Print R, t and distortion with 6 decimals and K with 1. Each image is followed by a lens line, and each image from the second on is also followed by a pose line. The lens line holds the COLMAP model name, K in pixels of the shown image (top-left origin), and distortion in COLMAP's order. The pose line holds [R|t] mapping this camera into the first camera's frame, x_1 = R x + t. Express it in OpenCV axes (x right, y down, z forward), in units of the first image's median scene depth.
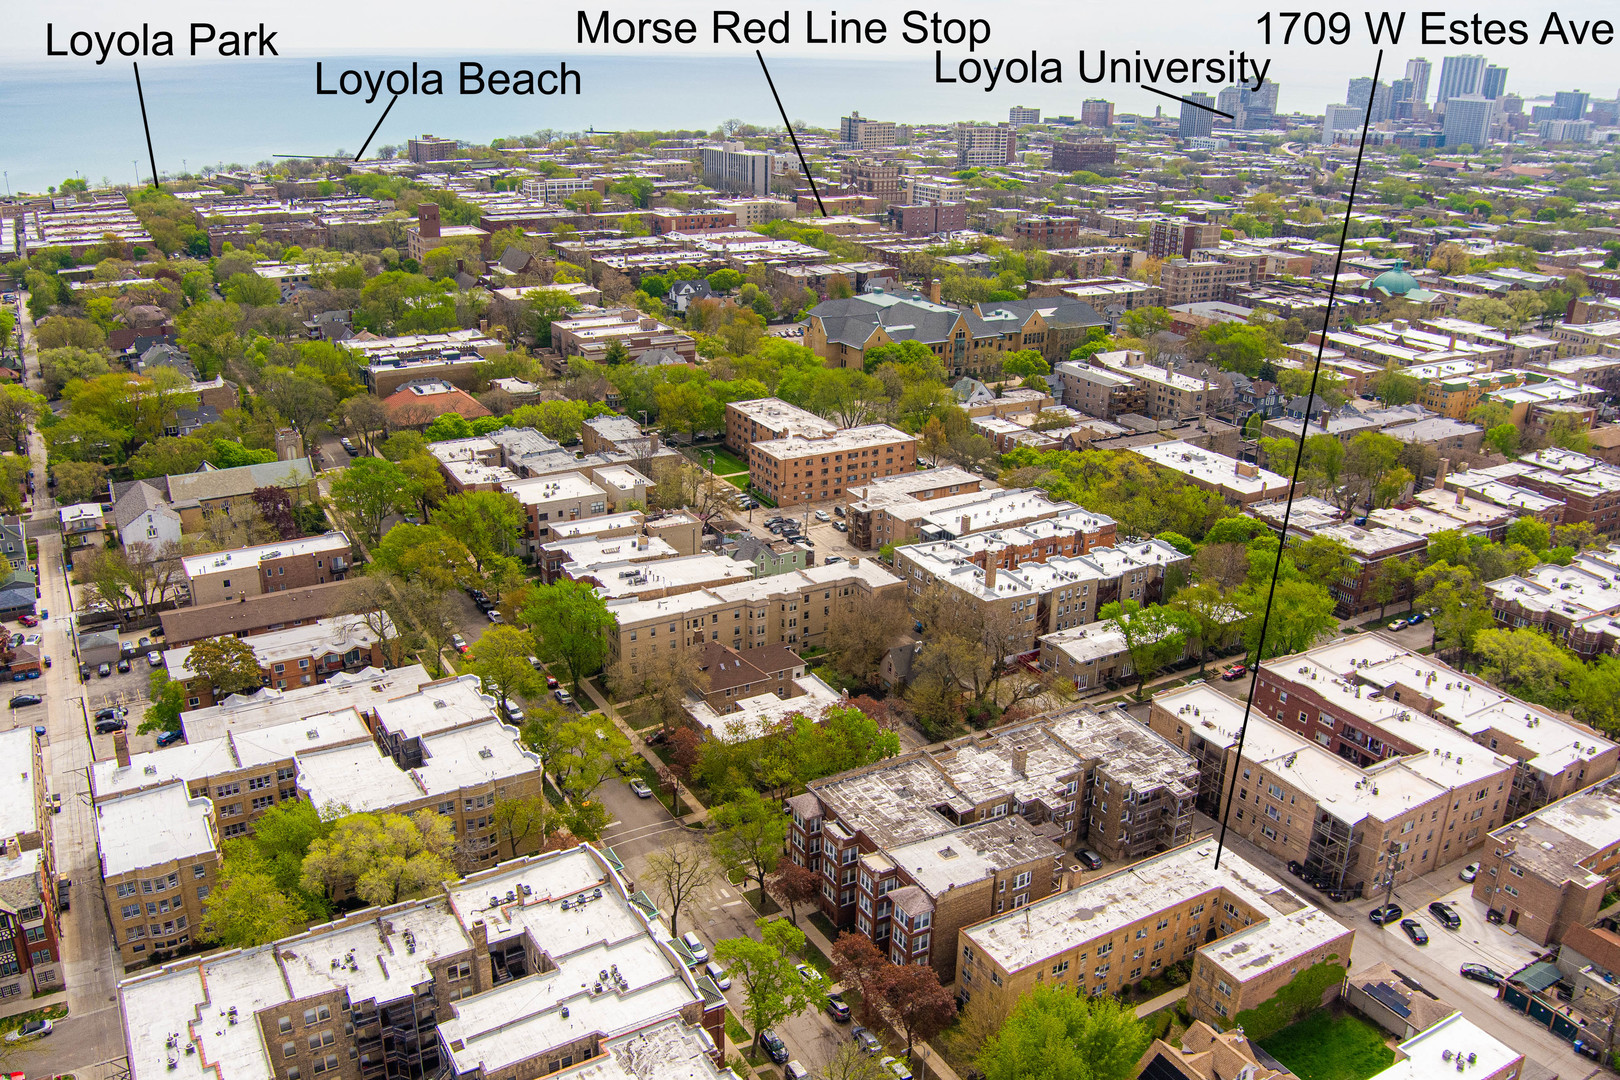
lens RADIAL K [[1353.3, 0, 815.7], [0, 1353.3, 550.5], [0, 0, 1]] dist [-0.068042, 0.009600]
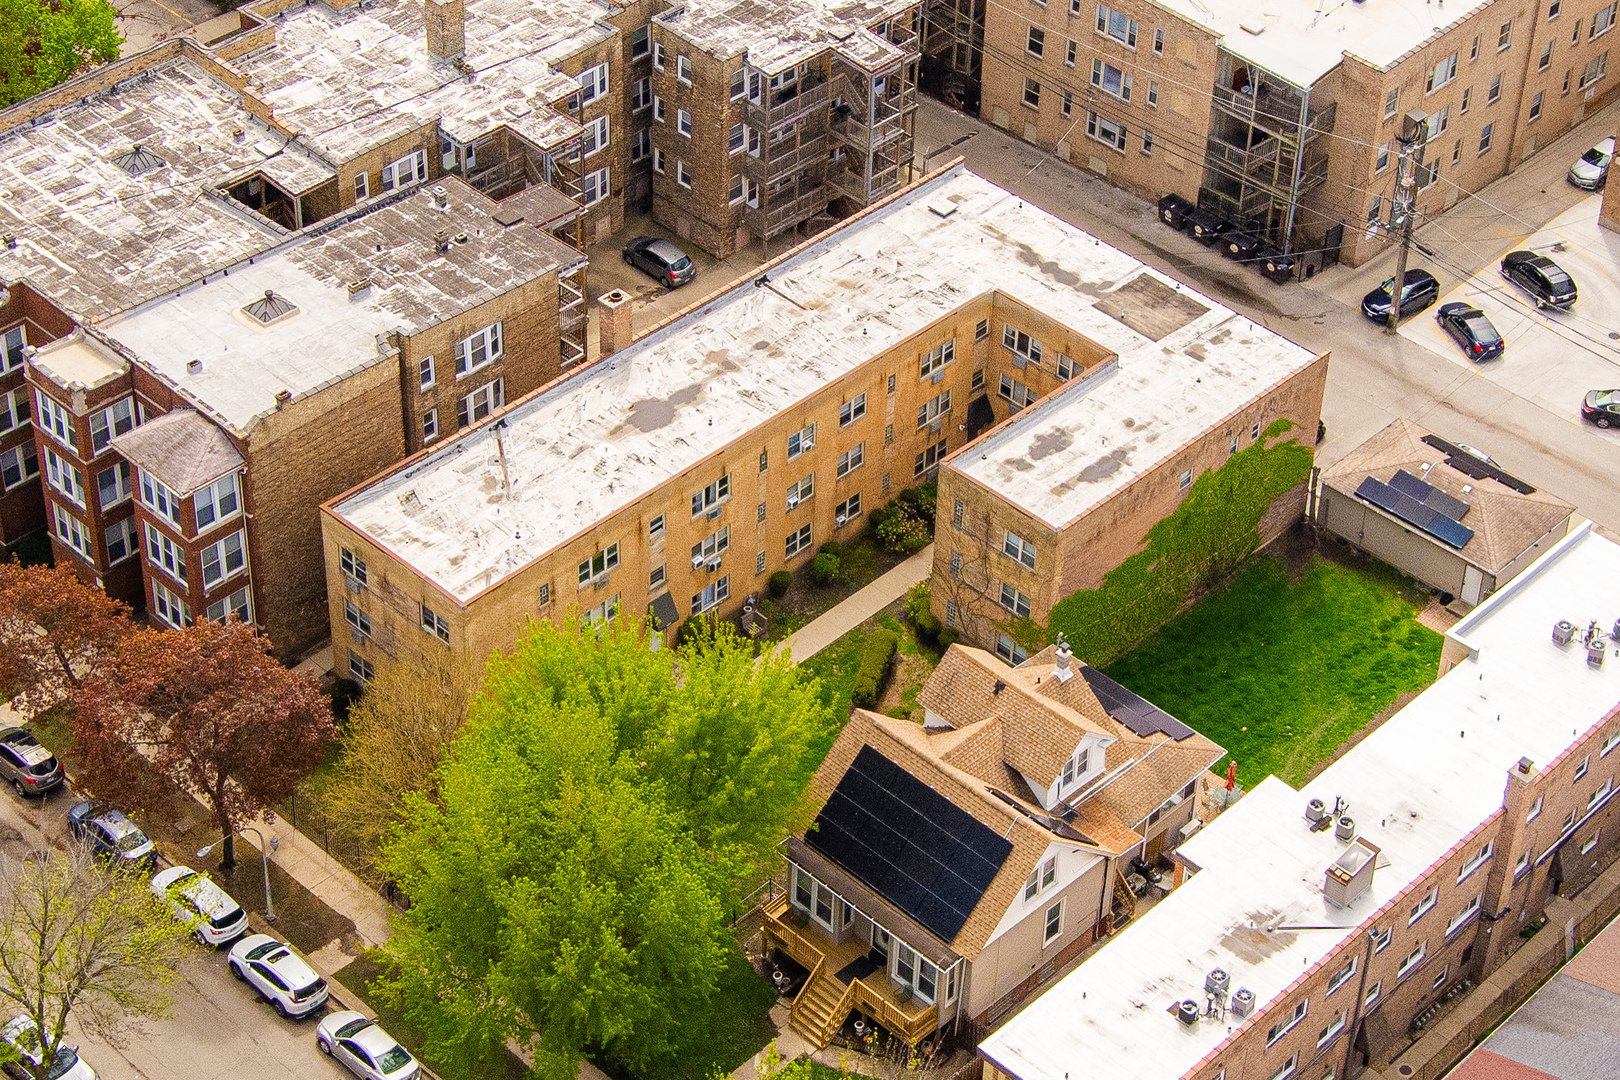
lens RADIAL K [[3263.4, 0, 810.6], [0, 3263.4, 536.3], [0, 0, 1]] dist [-0.045542, 0.000000]
pose [[0.966086, -0.162658, 0.200548, 0.051809], [0.093798, 0.944665, 0.314340, 0.017122], [-0.240581, -0.284869, 0.927885, 0.119657]]
